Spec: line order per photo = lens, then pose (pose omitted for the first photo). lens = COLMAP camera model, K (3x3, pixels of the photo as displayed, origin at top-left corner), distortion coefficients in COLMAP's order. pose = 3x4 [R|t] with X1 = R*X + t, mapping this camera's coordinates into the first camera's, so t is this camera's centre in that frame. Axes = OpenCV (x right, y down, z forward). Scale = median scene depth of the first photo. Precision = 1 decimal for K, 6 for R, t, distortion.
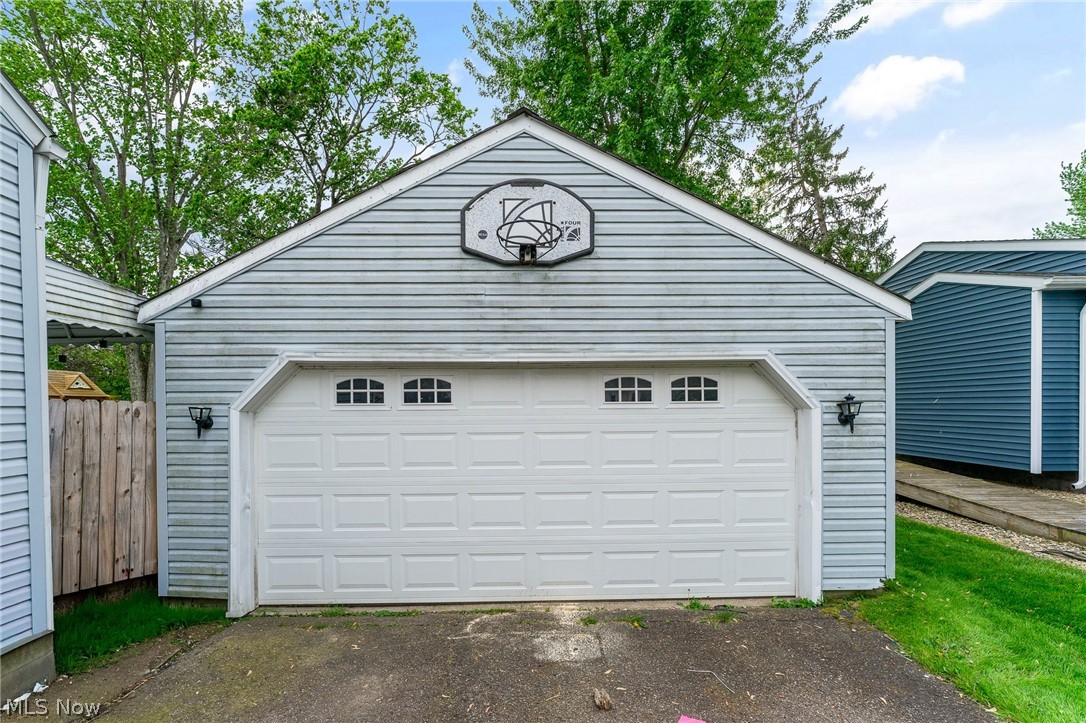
lens RADIAL K [[464.7, 0, 539.5], [0, 464.7, 404.8], [0, 0, 1]] dist [-0.001703, -0.000066]
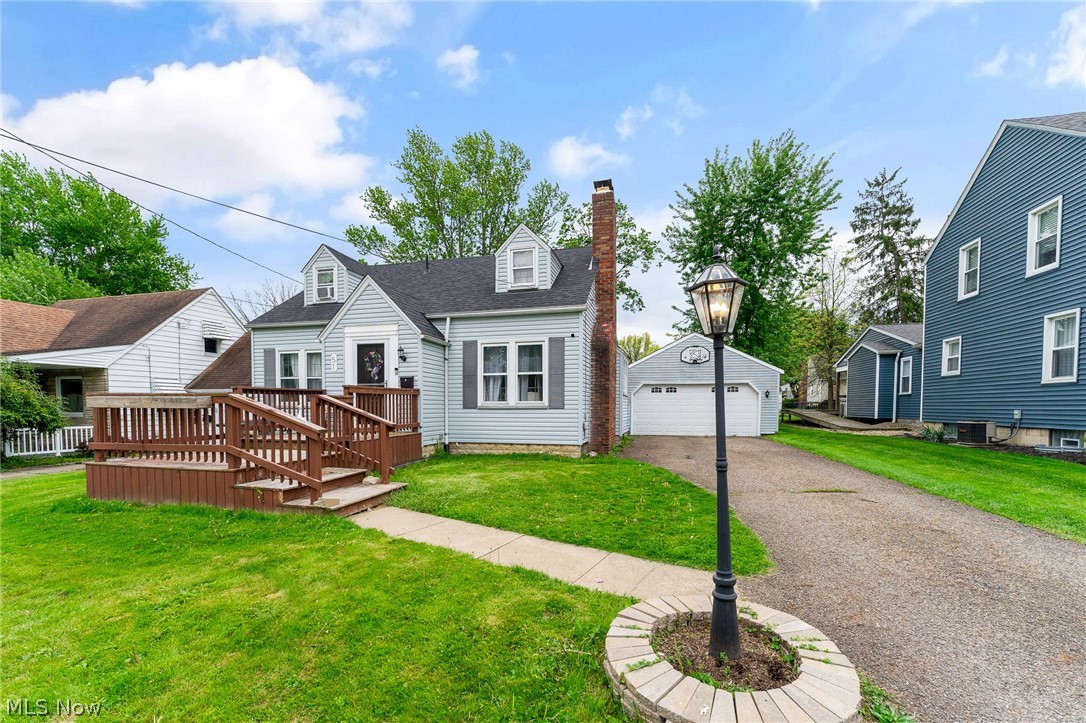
lens RADIAL K [[472.4, 0, 536.7], [0, 472.4, 423.2], [0, 0, 1]] dist [-0.002238, -0.000184]
pose [[0.959269, 0.019208, -0.281839, -0.200087], [-0.007998, 0.999132, 0.040871, 0.125044], [0.282379, -0.036953, 0.958591, -4.033552]]
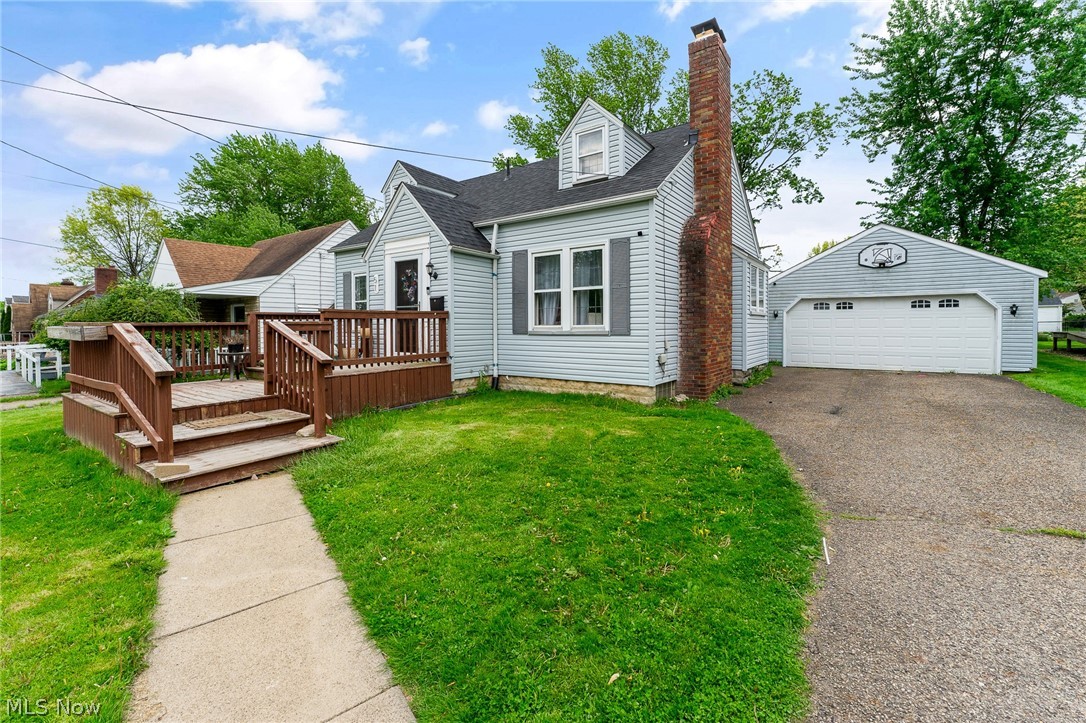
lens RADIAL K [[474.9, 0, 532.0], [0, 474.9, 330.7], [0, 0, 1]] dist [-0.003455, -0.000712]
pose [[0.790550, 0.012312, -0.612274, 0.076464], [-0.001891, 0.999842, 0.017665, 0.098100], [0.612395, -0.012807, 0.790448, -3.191996]]
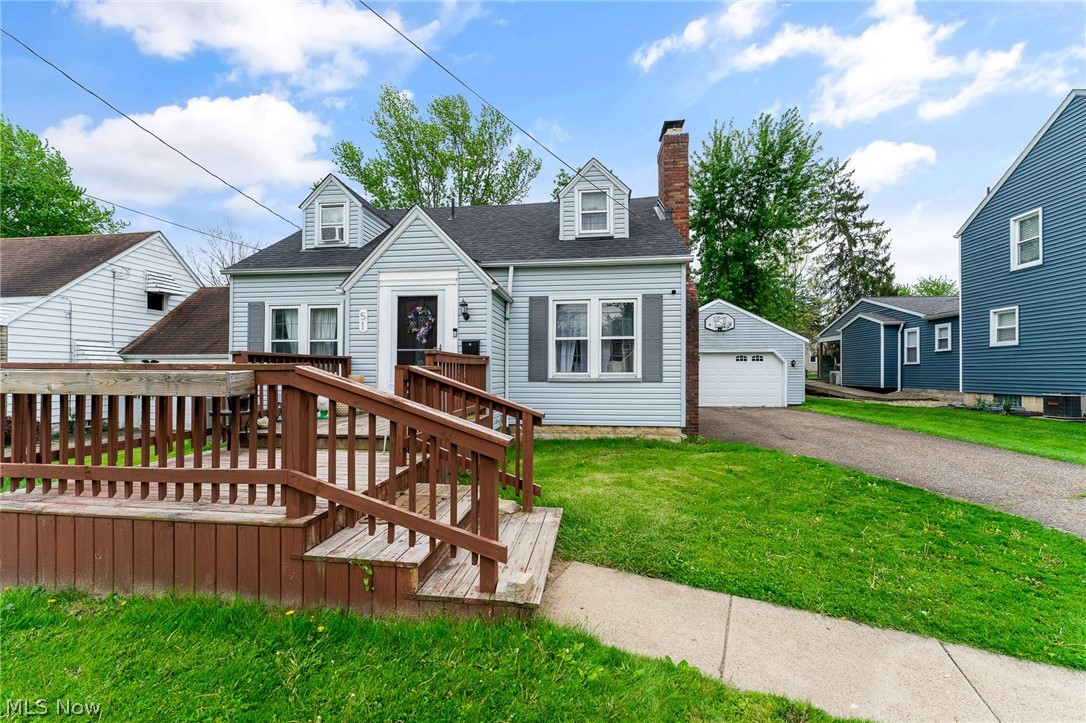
lens RADIAL K [[446.4, 0, 546.9], [0, 446.4, 368.6], [0, 0, 1]] dist [-0.002861, -0.000284]
pose [[0.990186, 0.008501, -0.139500, -1.065238], [-0.009296, 0.999944, -0.005048, 0.105167], [0.139449, 0.006296, 0.990209, -3.510010]]
